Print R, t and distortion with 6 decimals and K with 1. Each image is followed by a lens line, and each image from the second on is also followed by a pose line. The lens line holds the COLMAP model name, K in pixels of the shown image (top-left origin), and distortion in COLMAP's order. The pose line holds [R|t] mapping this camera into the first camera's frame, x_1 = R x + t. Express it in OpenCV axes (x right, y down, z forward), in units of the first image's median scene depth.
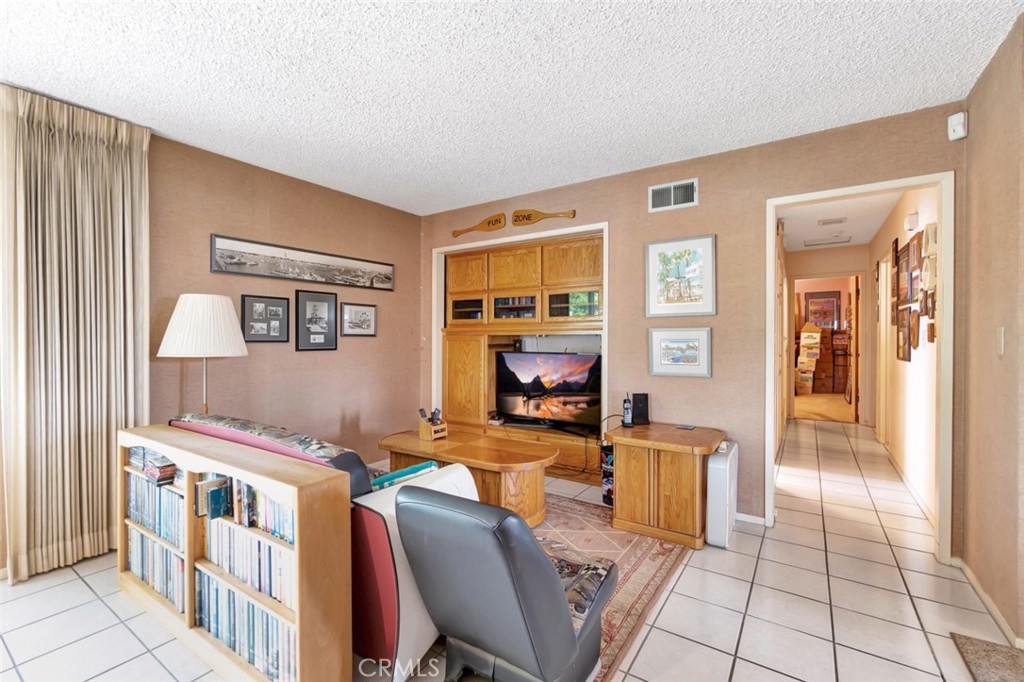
lens RADIAL K [[439.9, 0, 510.6], [0, 439.9, 341.2], [0, 0, 1]] dist [-0.011021, 0.003635]
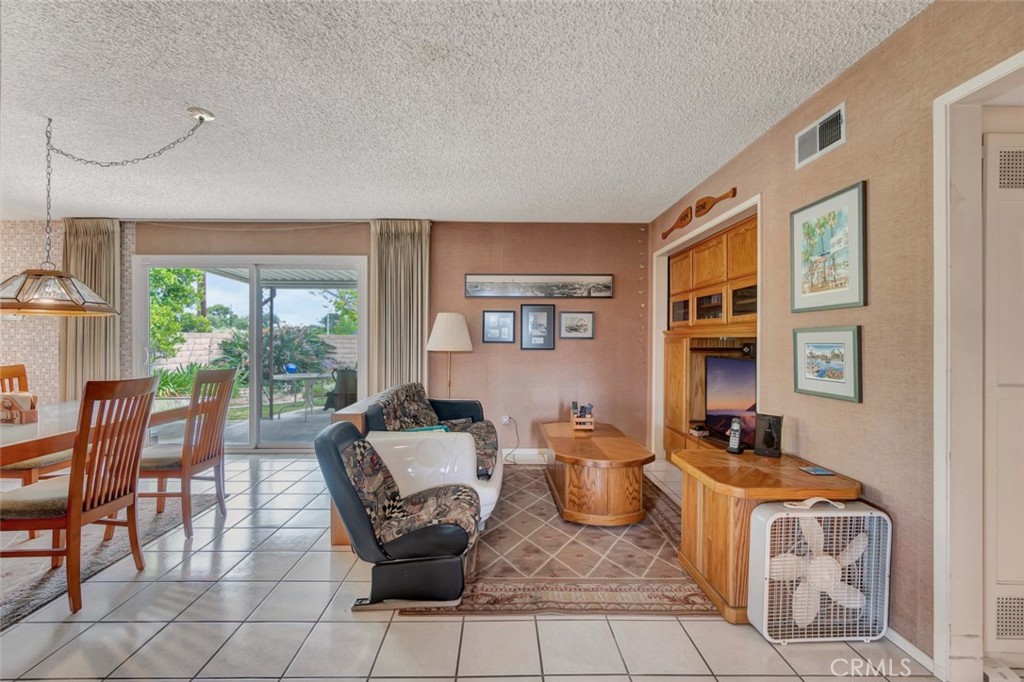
lens RADIAL K [[439.9, 0, 509.2], [0, 439.9, 339.2], [0, 0, 1]] dist [-0.011021, 0.003635]
pose [[0.579659, 0.002763, -0.814855, 0.576423], [-0.012216, 0.999911, -0.005299, -0.001391], [0.814768, 0.013026, 0.579641, 0.175701]]
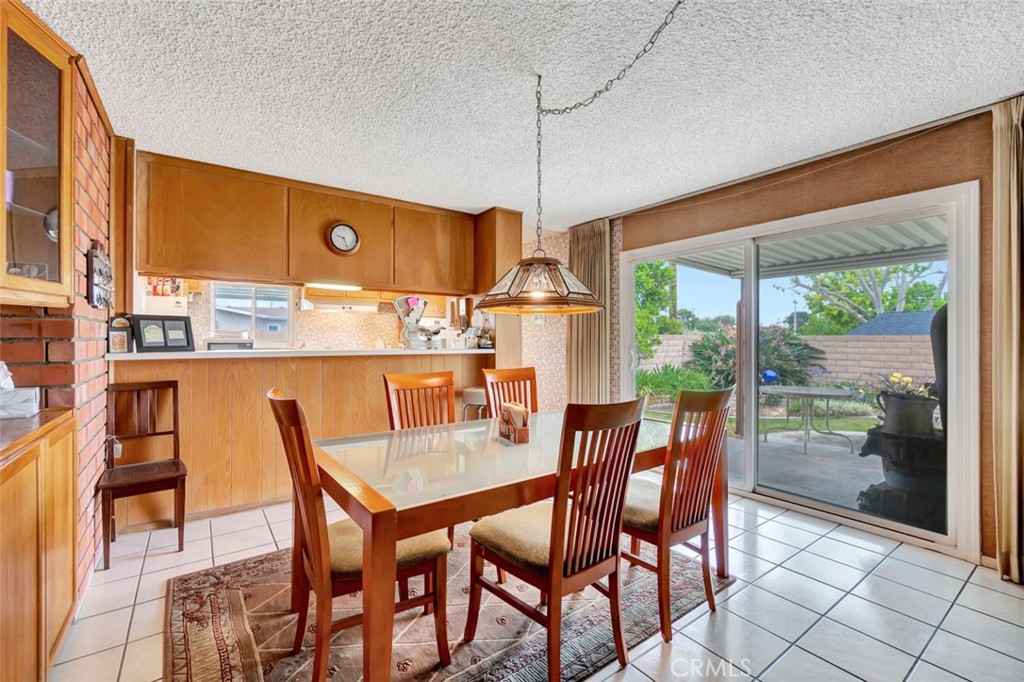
lens RADIAL K [[439.9, 0, 502.3], [0, 439.9, 342.3], [0, 0, 1]] dist [-0.011021, 0.003635]
pose [[-0.348634, 0.006185, -0.937239, 0.155359], [-0.012068, 0.999866, 0.011087, -0.001887], [0.937181, 0.015176, -0.348513, 0.138921]]
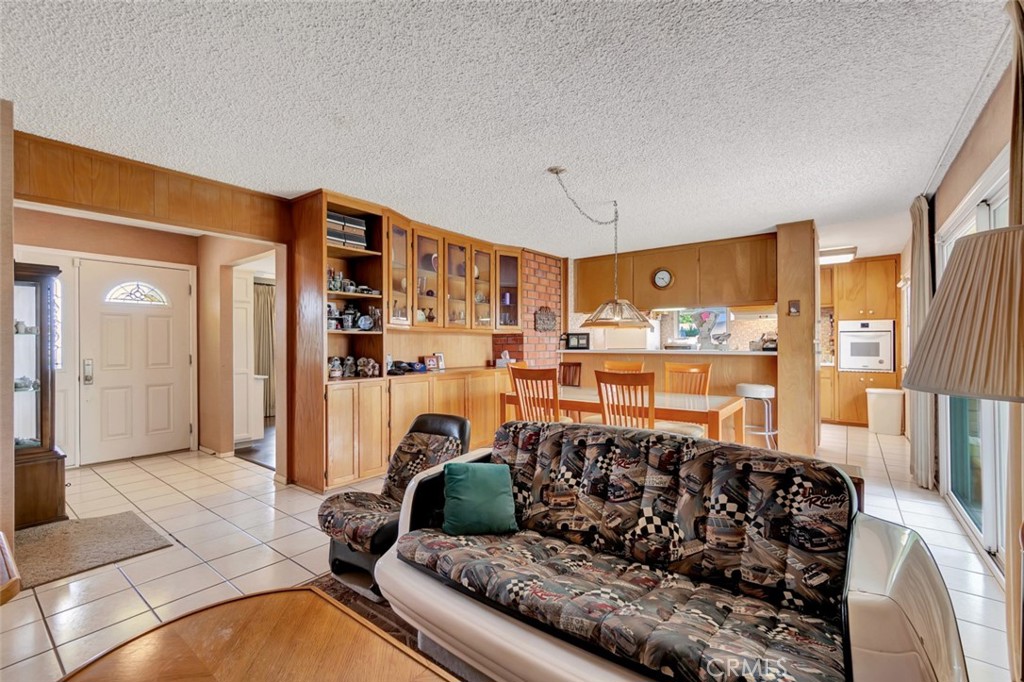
lens RADIAL K [[439.9, 0, 505.2], [0, 439.9, 341.9], [0, 0, 1]] dist [-0.011021, 0.003635]
pose [[-0.997953, 0.002287, 0.063915, -0.201145], [0.002587, 0.999986, 0.004615, -0.007756], [-0.063903, 0.004771, -0.997945, 1.058381]]
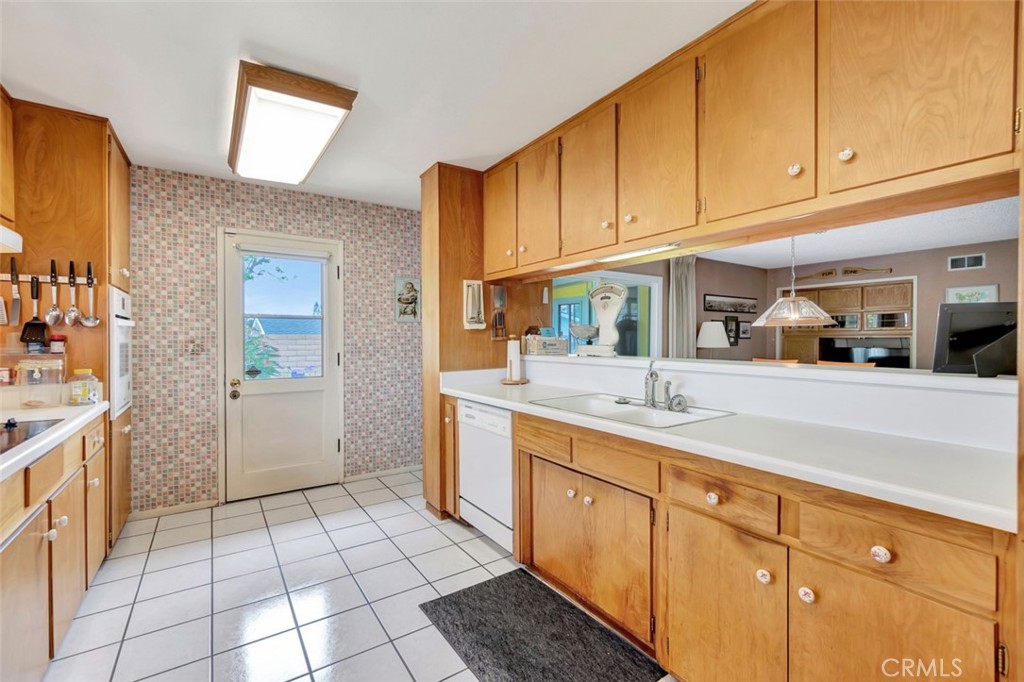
lens RADIAL K [[439.9, 0, 505.1], [0, 439.9, 338.7], [0, 0, 1]] dist [-0.011021, 0.003635]
pose [[0.927729, 0.000710, -0.373253, -0.655016], [-0.002252, 0.999991, -0.003696, -0.000441], [0.373247, 0.004270, 0.927722, -1.252257]]
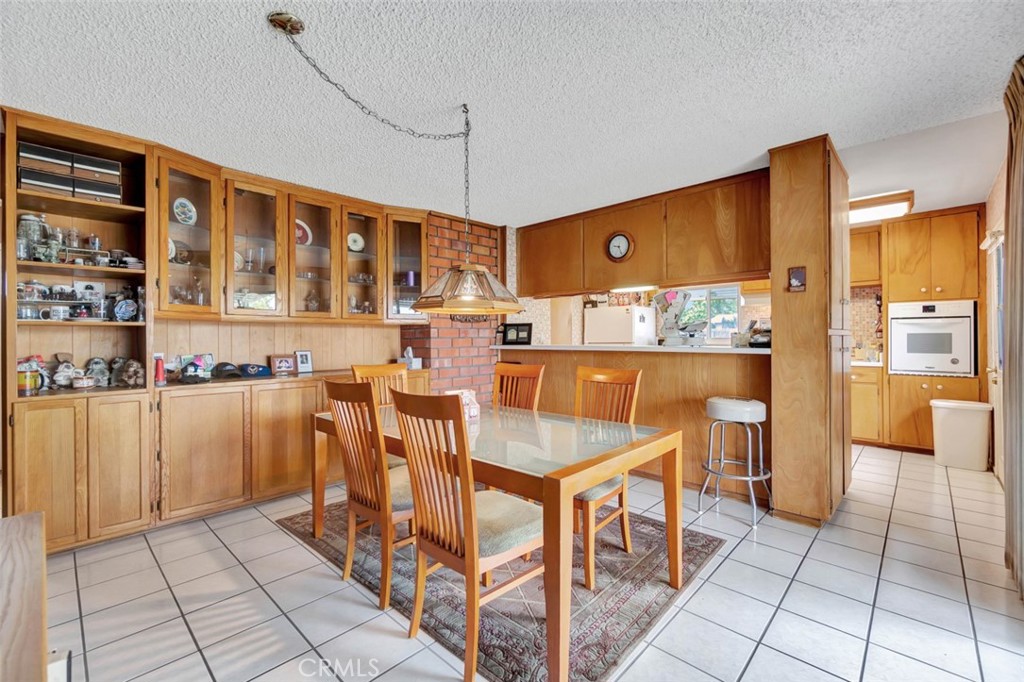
lens RADIAL K [[439.9, 0, 498.6], [0, 439.9, 337.4], [0, 0, 1]] dist [-0.011021, 0.003635]
pose [[-0.985343, 0.007389, 0.170423, -0.553593], [0.009099, 0.999916, 0.009255, -0.004460], [-0.170340, 0.010670, -0.985328, 0.619736]]
